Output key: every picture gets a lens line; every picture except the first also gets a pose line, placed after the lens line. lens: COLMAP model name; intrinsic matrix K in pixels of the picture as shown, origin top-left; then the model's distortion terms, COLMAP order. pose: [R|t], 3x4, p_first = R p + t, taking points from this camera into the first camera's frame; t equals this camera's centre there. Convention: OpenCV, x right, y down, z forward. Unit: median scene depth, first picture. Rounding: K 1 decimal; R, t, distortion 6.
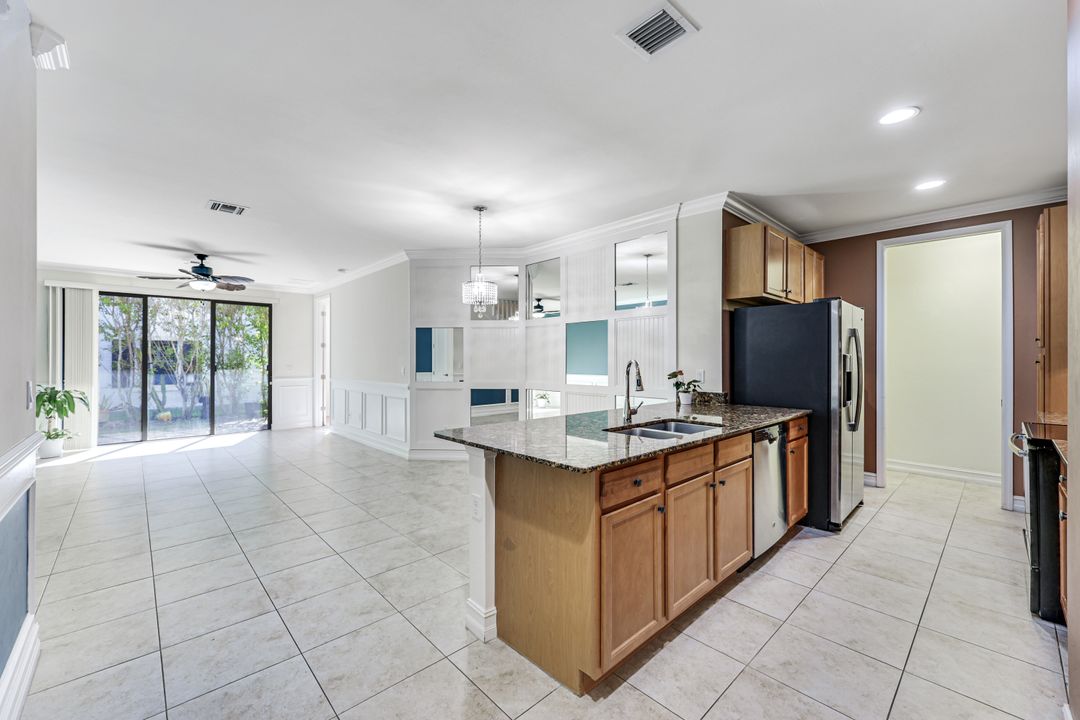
lens RADIAL K [[433.9, 0, 538.5], [0, 433.9, 358.5], [0, 0, 1]] dist [0.001034, -0.000360]
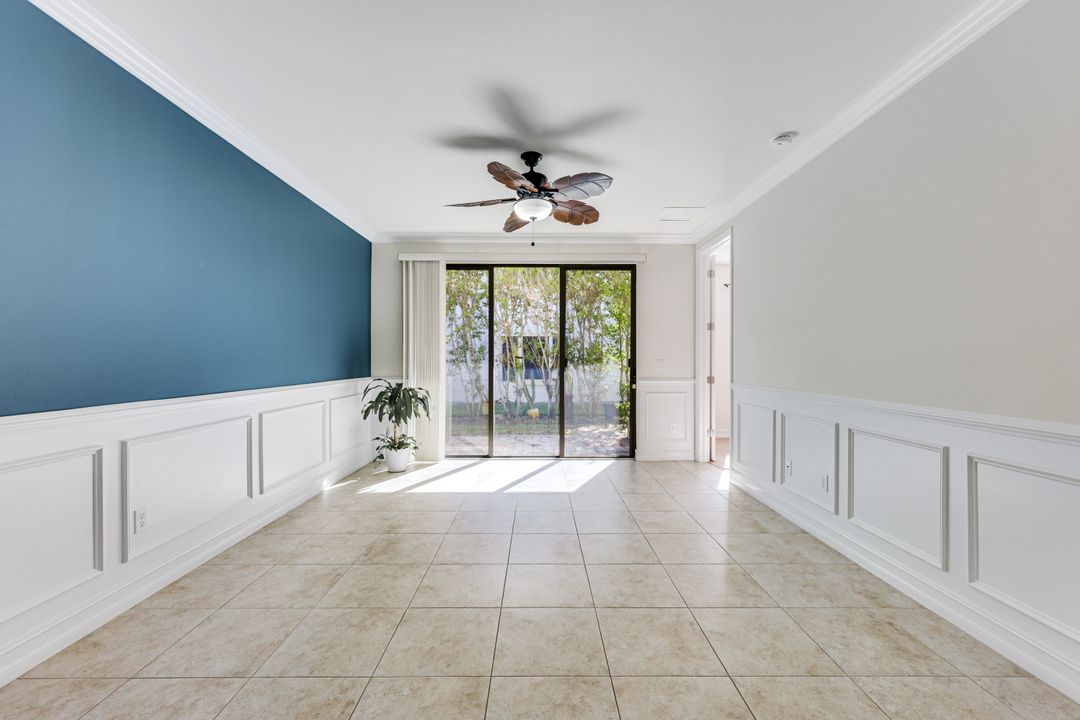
lens RADIAL K [[433.9, 0, 538.5], [0, 433.9, 358.5], [0, 0, 1]] dist [0.001034, -0.000360]
pose [[0.732066, 0.003295, -0.681226, -0.302854], [0.000158, 0.999987, 0.005007, 0.012460], [0.681234, -0.003773, 0.732056, 0.463686]]
